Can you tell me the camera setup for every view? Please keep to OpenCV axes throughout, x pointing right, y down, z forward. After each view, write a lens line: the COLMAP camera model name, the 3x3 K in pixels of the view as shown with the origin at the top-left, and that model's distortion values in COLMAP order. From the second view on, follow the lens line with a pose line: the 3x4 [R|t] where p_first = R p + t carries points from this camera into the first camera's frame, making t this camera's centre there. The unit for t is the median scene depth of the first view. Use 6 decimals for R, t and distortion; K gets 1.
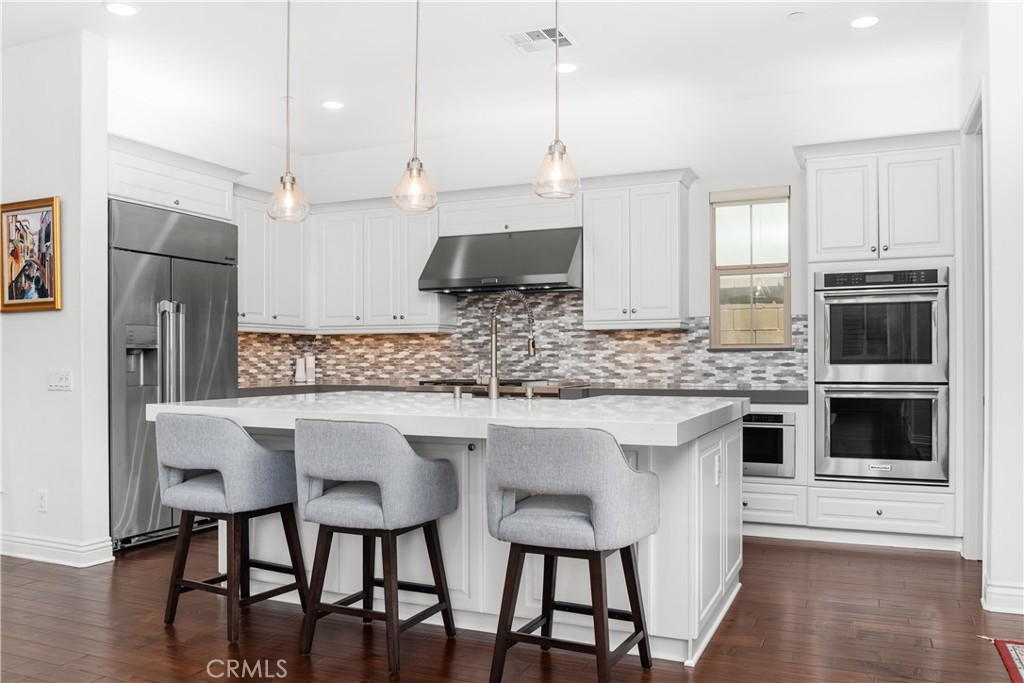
lens RADIAL K [[813.1, 0, 506.5], [0, 813.1, 346.9], [0, 0, 1]] dist [-0.049245, 0.001417]
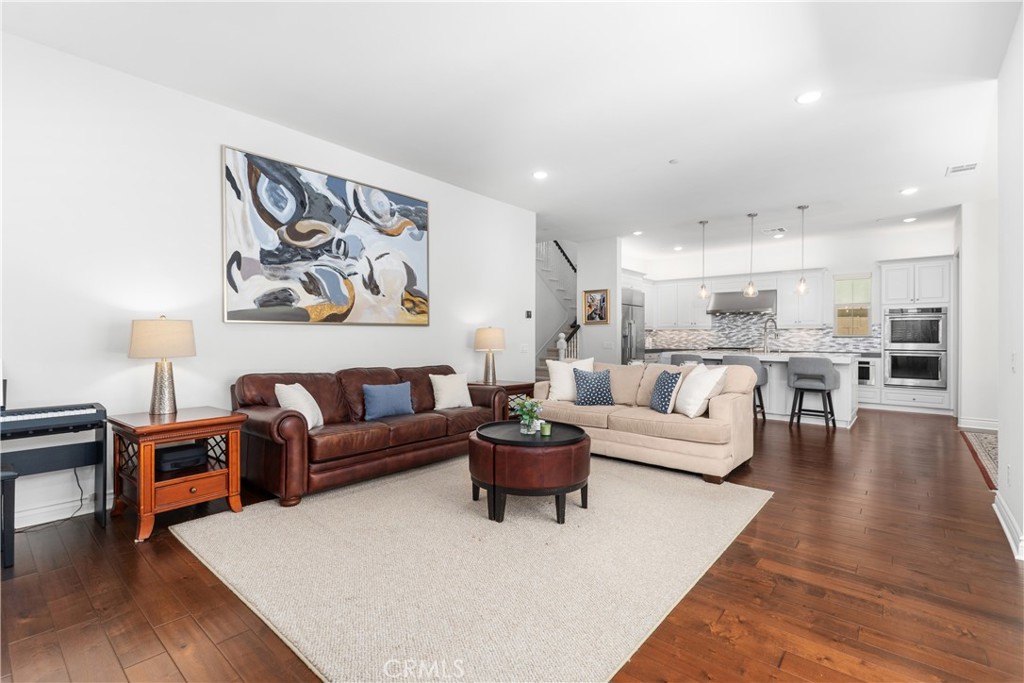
lens RADIAL K [[460.4, 0, 510.5], [0, 460.4, 332.8], [0, 0, 1]] dist [0.003173, -0.000726]
pose [[0.959187, 0.003640, -0.282749, -0.320998], [-0.001962, 0.999979, 0.006218, -0.016230], [0.282765, -0.005409, 0.959174, -0.699606]]
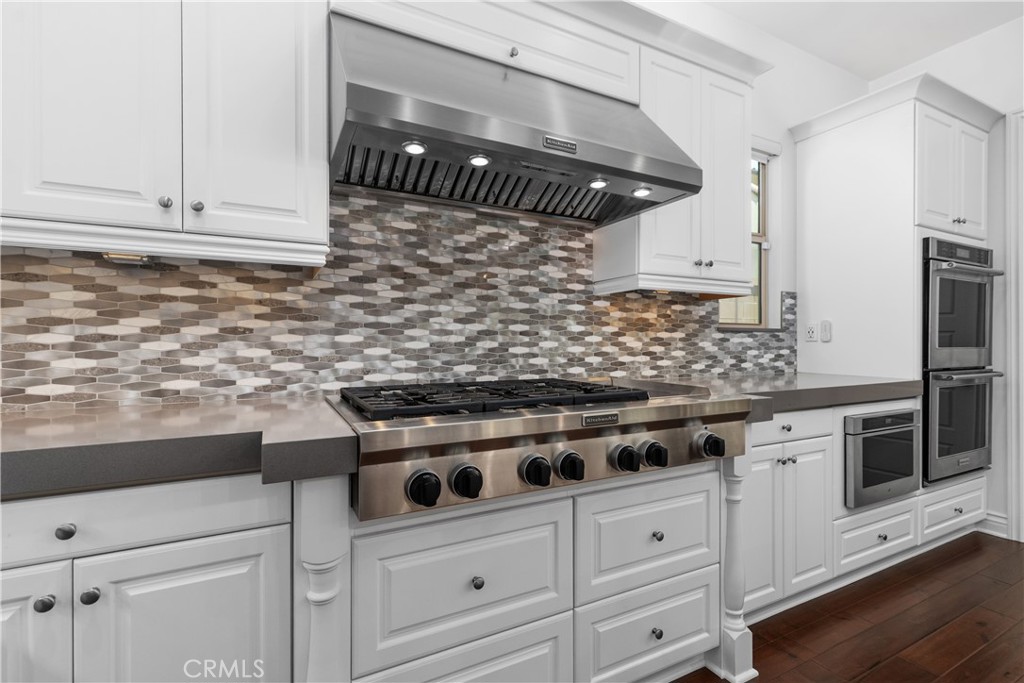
lens RADIAL K [[460.4, 0, 510.4], [0, 460.4, 340.5], [0, 0, 1]] dist [0.003173, -0.000726]
pose [[0.620005, 0.001462, 0.784597, -0.220408], [-0.016056, 0.999813, 0.010824, 0.013494], [-0.784434, -0.019308, 0.619912, 0.900995]]
